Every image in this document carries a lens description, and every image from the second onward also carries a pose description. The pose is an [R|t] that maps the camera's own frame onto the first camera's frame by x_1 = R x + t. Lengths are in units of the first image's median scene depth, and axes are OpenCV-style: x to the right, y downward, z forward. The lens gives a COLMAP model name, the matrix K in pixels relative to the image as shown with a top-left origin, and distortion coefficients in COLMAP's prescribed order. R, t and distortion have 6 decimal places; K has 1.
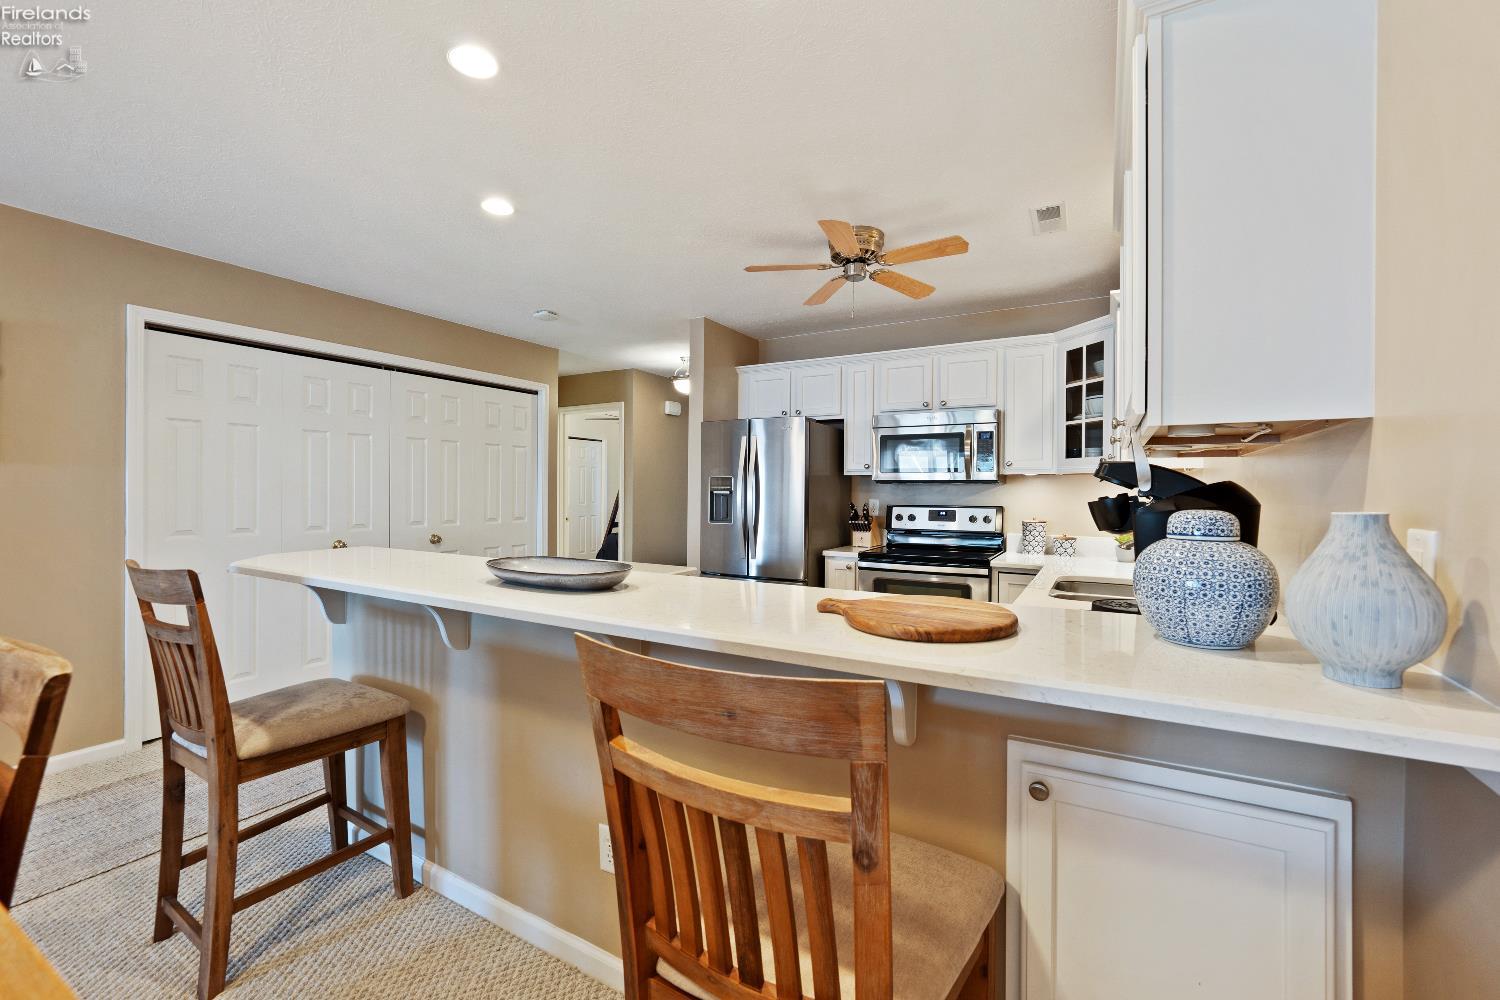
lens RADIAL K [[615.6, 0, 758.0], [0, 615.6, 483.2], [0, 0, 1]] dist [-0.024001, 0.009247]
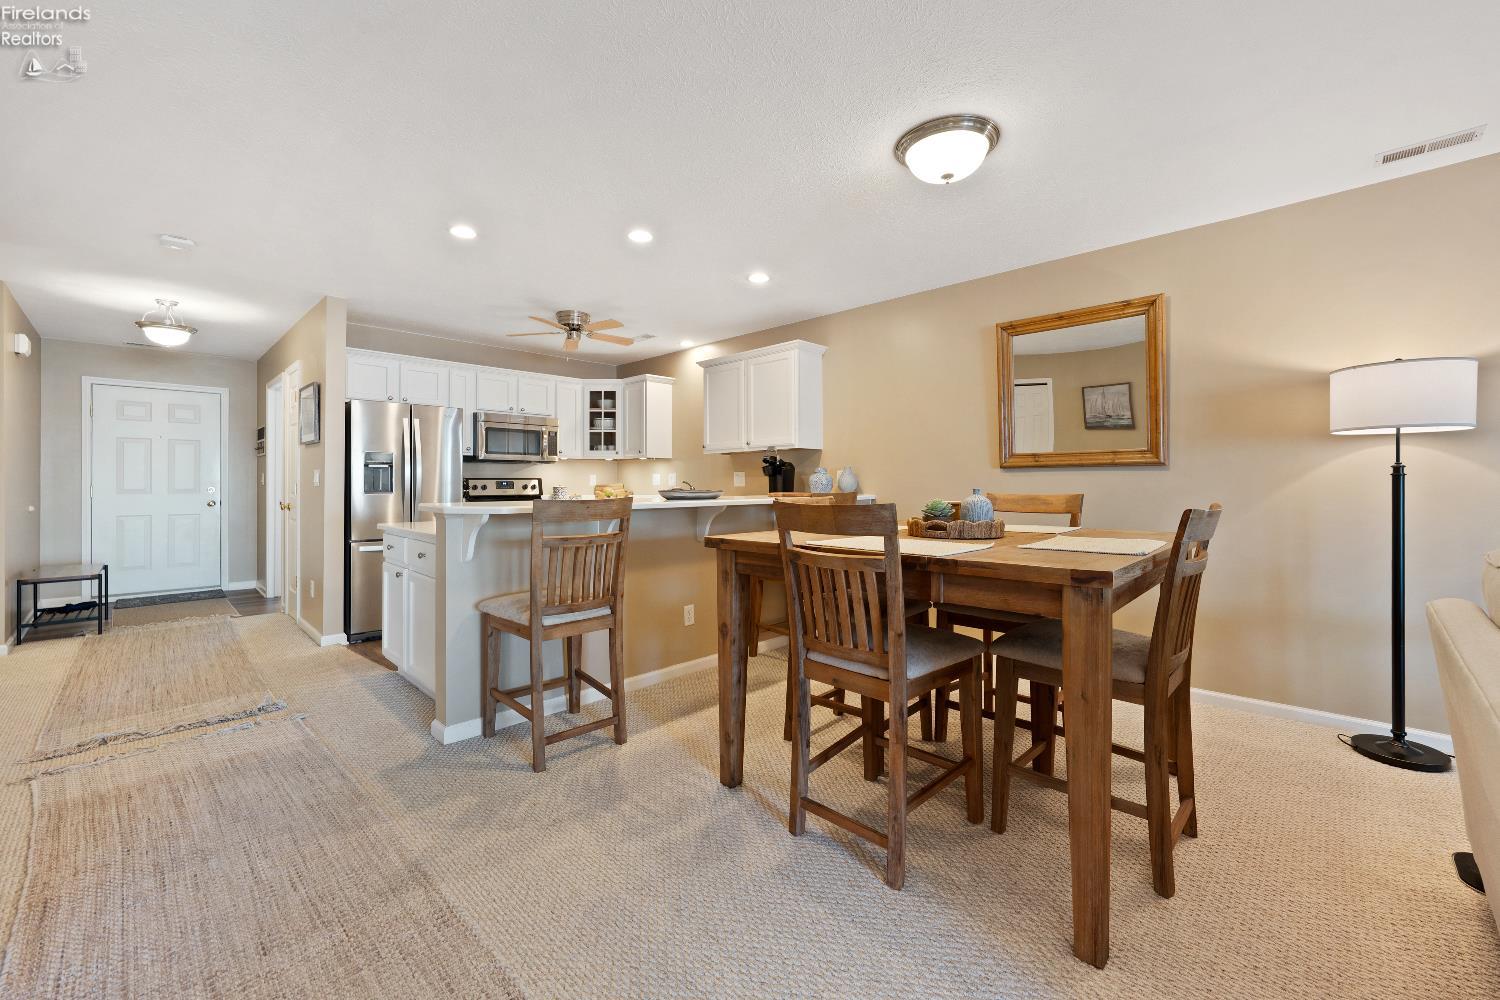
lens RADIAL K [[608.9, 0, 755.4], [0, 608.9, 478.6], [0, 0, 1]] dist [-0.014178, 0.003148]
pose [[0.256764, -0.000777, 0.966474, -0.993214], [-0.006832, 0.999973, 0.002619, 0.030871], [-0.966450, -0.007275, 0.256752, 0.064581]]
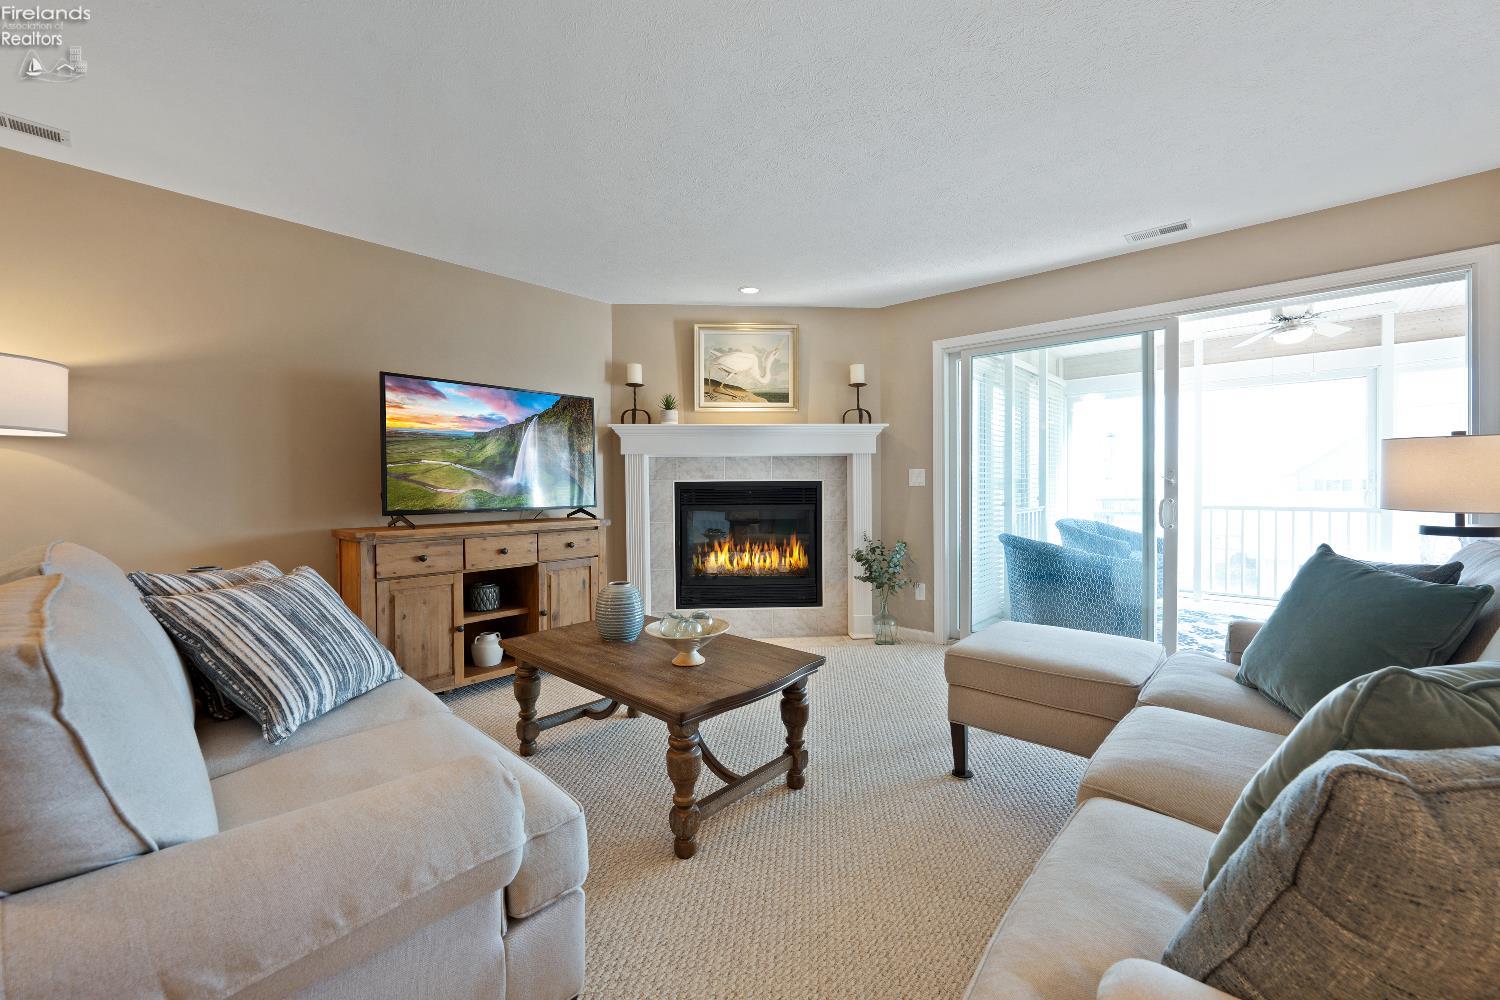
lens RADIAL K [[586.9, 0, 752.8], [0, 586.9, 494.6], [0, 0, 1]] dist [-0.021615, 0.007460]
pose [[-0.973383, -0.004143, 0.229148, -1.020650], [-0.002849, 0.999978, 0.005980, 0.030179], [-0.229168, 0.005168, -0.973373, -0.073511]]
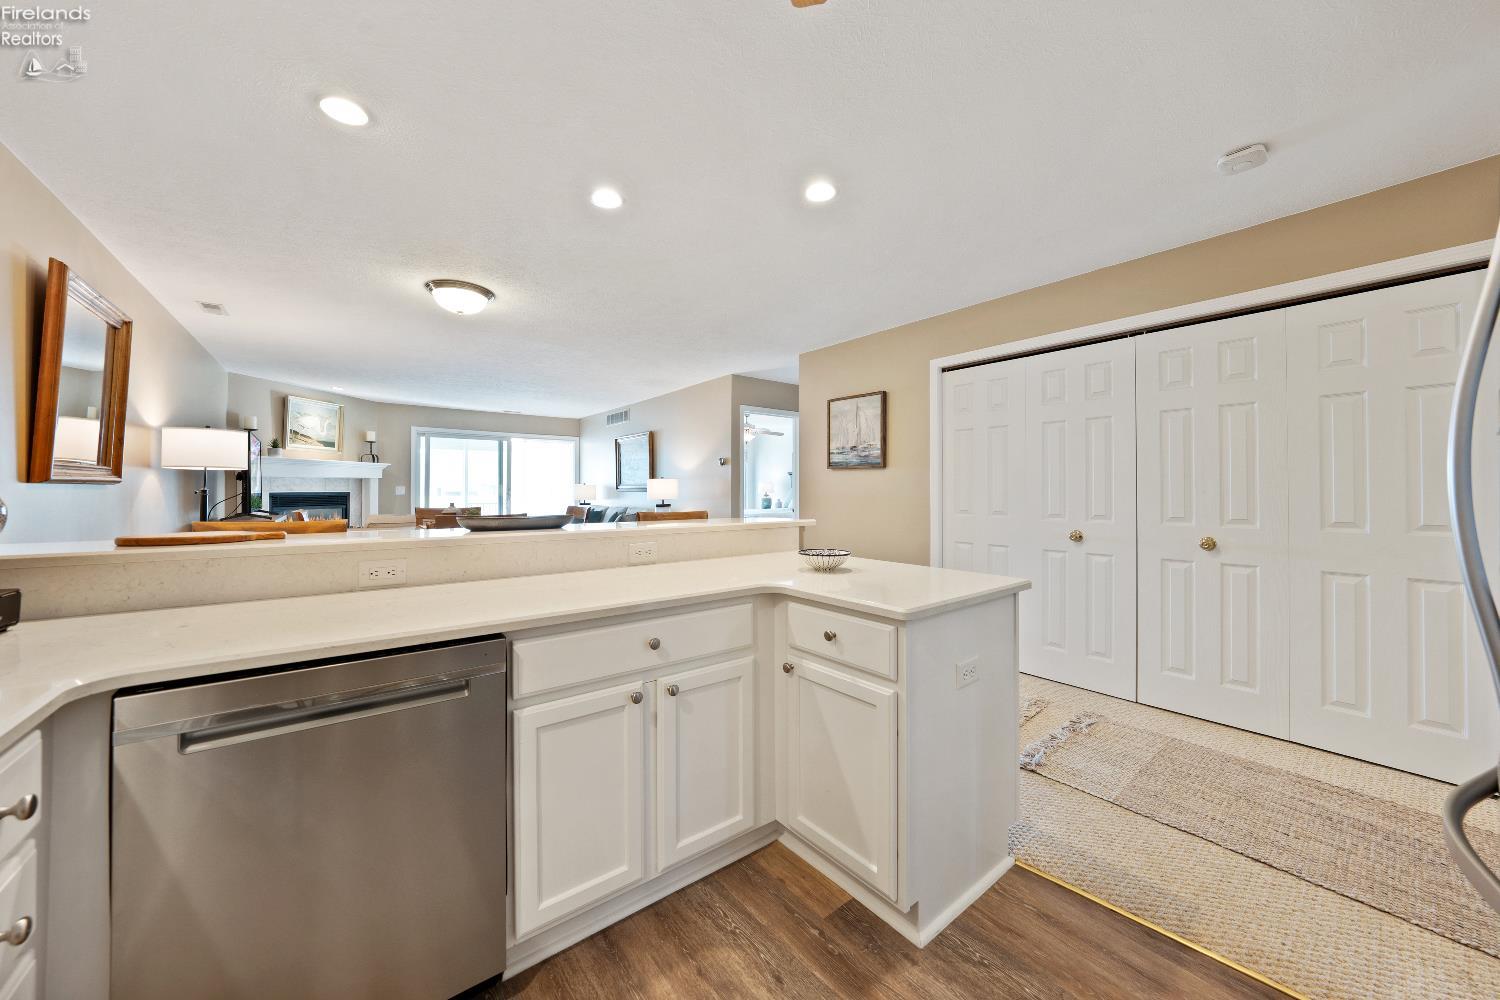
lens RADIAL K [[534.0, 0, 755.3], [0, 534.0, 490.3], [0, 0, 1]] dist [-0.025317, 0.004871]
pose [[-0.388027, -0.006233, -0.921627, 0.278402], [0.007761, 0.999920, -0.010030, 0.033263], [0.921616, -0.011045, -0.387947, 0.829930]]
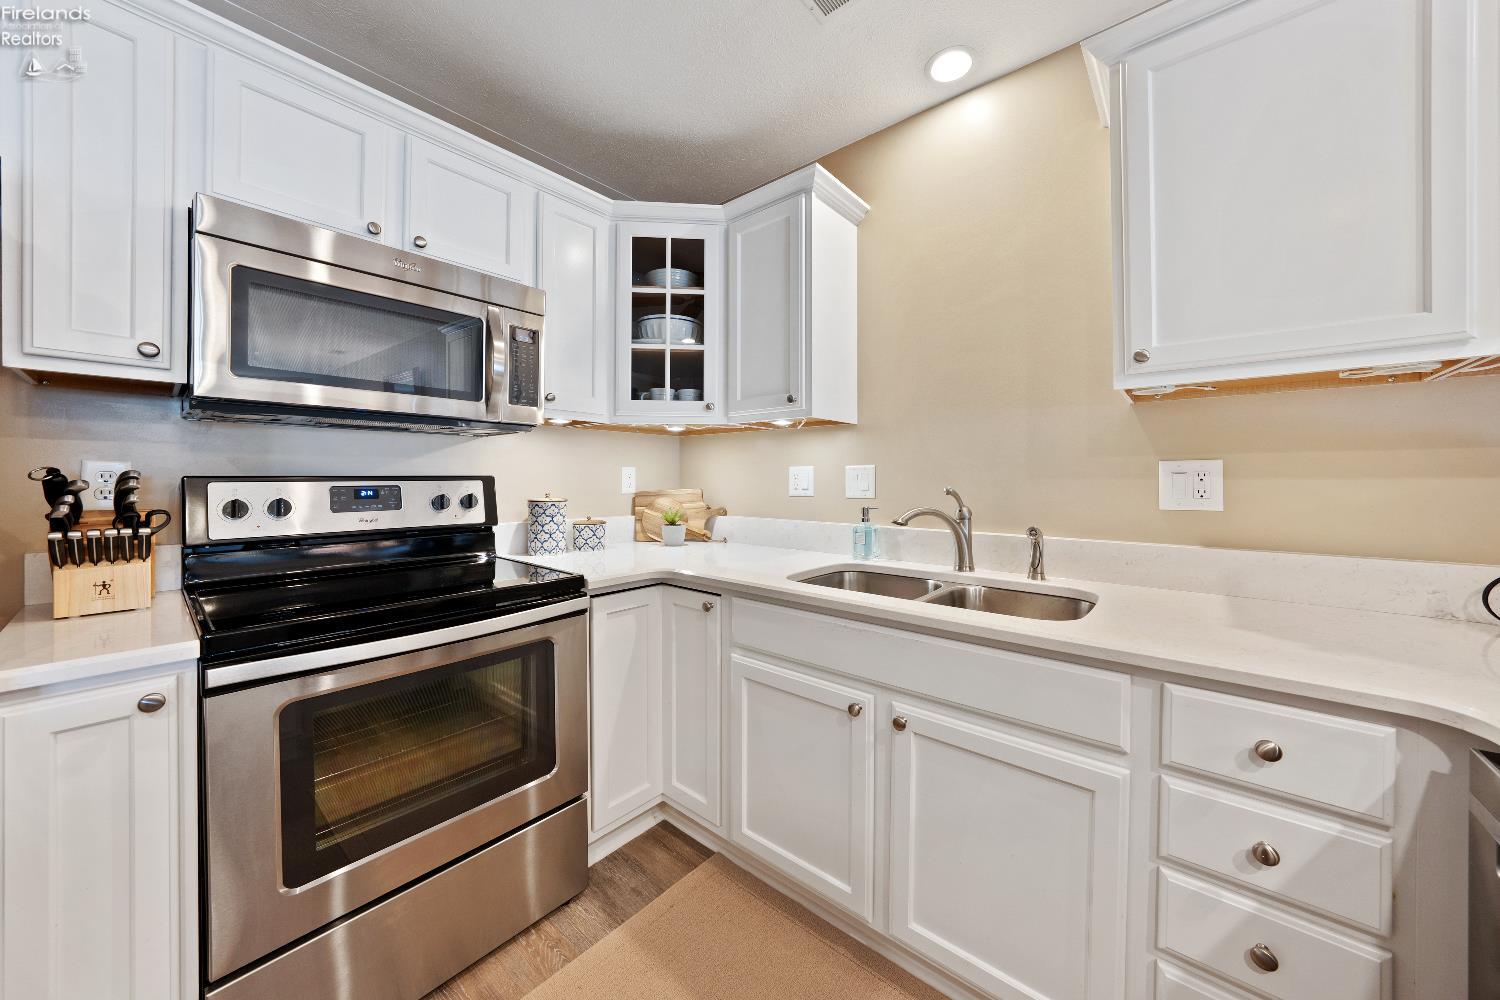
lens RADIAL K [[531.0, 0, 757.4], [0, 531.0, 479.0], [0, 0, 1]] dist [-0.023664, 0.004882]
pose [[0.188780, -0.010221, 0.981966, -0.024412], [-0.013724, 0.999821, 0.013045, 0.031308], [-0.981924, -0.015940, 0.188606, 0.688709]]
